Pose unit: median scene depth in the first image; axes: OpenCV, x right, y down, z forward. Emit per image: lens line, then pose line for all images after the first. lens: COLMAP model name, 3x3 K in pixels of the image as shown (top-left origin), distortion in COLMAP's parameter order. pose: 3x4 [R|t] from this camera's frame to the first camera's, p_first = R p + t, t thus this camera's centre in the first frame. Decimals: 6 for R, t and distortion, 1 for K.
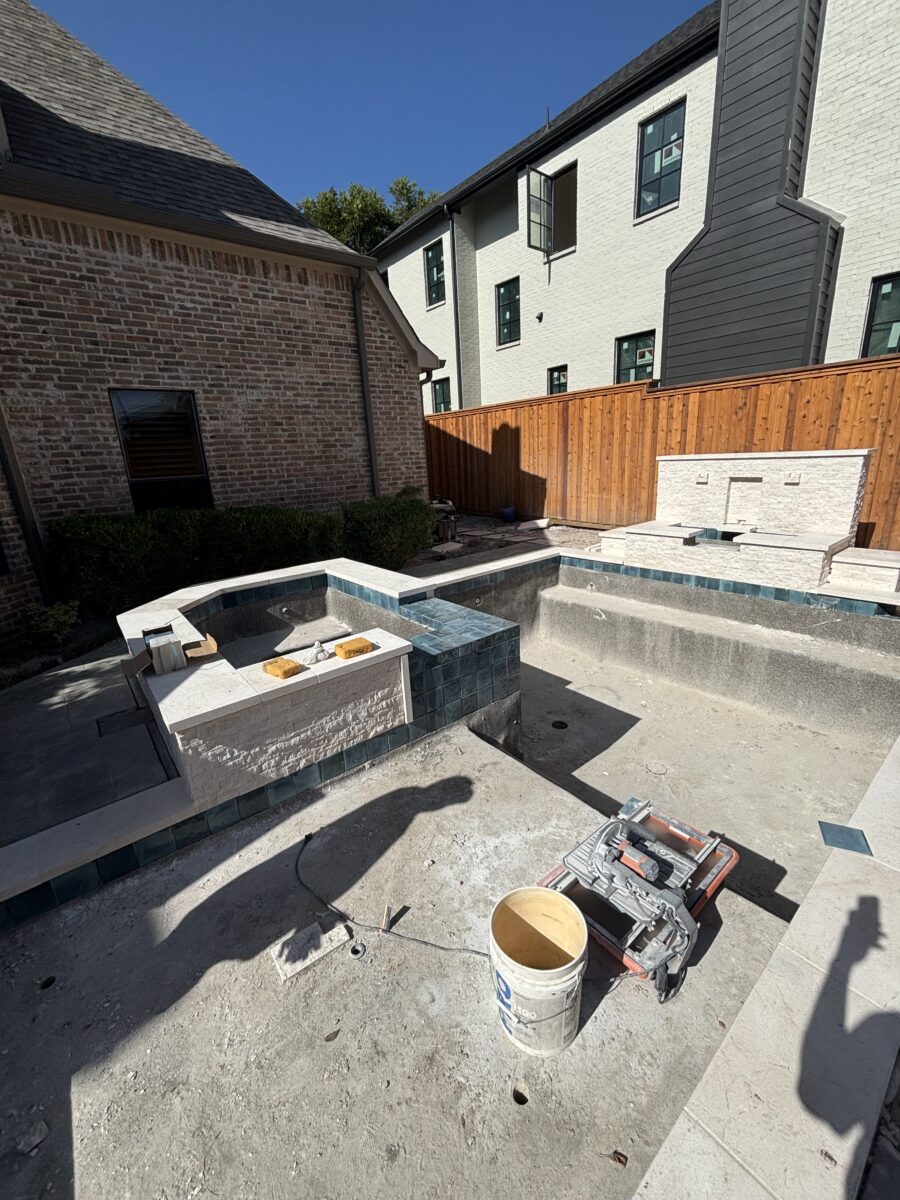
lens RADIAL K [[487.3, 0, 453.5], [0, 487.3, 598.5], [0, 0, 1]] dist [-0.001683, 0.001477]
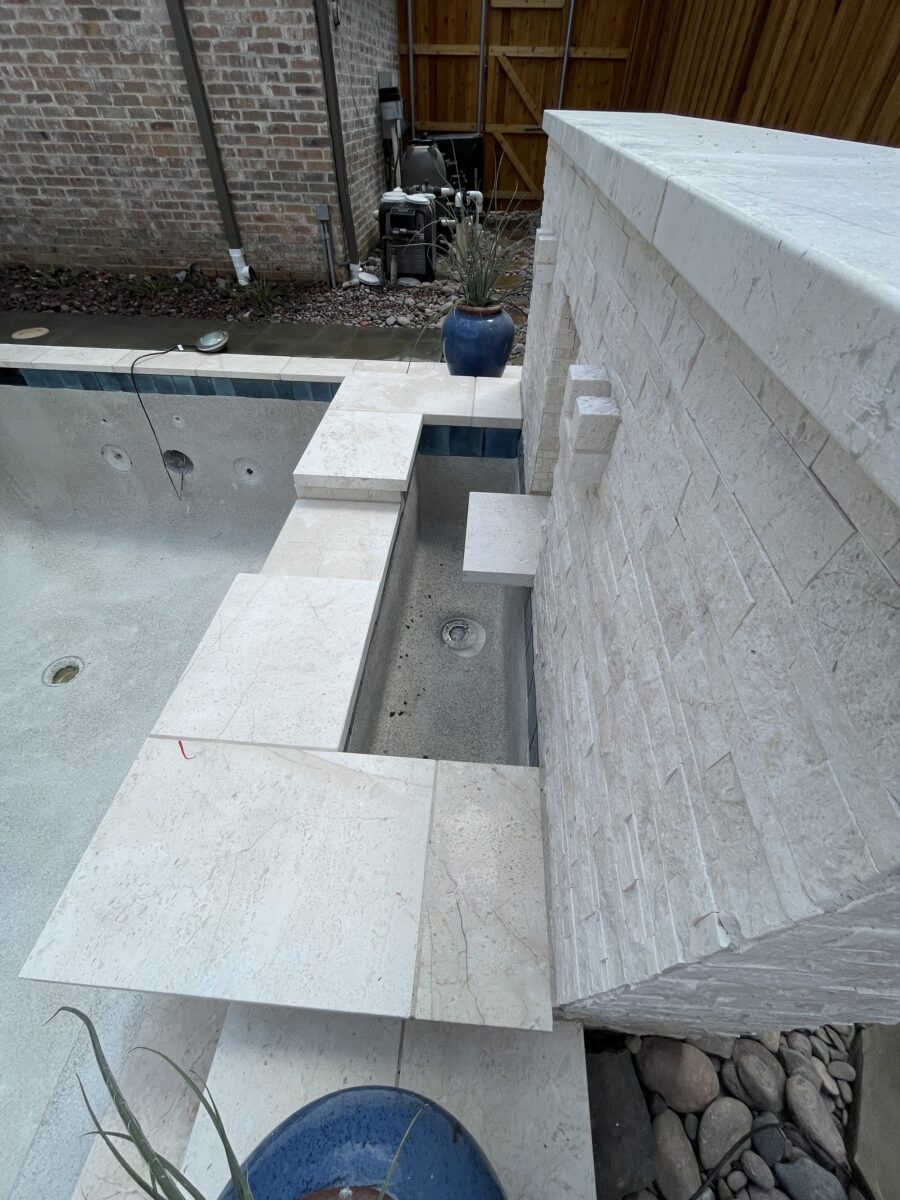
lens RADIAL K [[485.3, 0, 447.9], [0, 485.3, 604.3], [0, 0, 1]] dist [-0.003688, 0.001217]
pose [[0.721769, 0.543848, -0.428111, 0.622250], [-0.244363, 0.778935, 0.577535, -0.222486], [0.647562, -0.312232, 0.695108, 0.718885]]
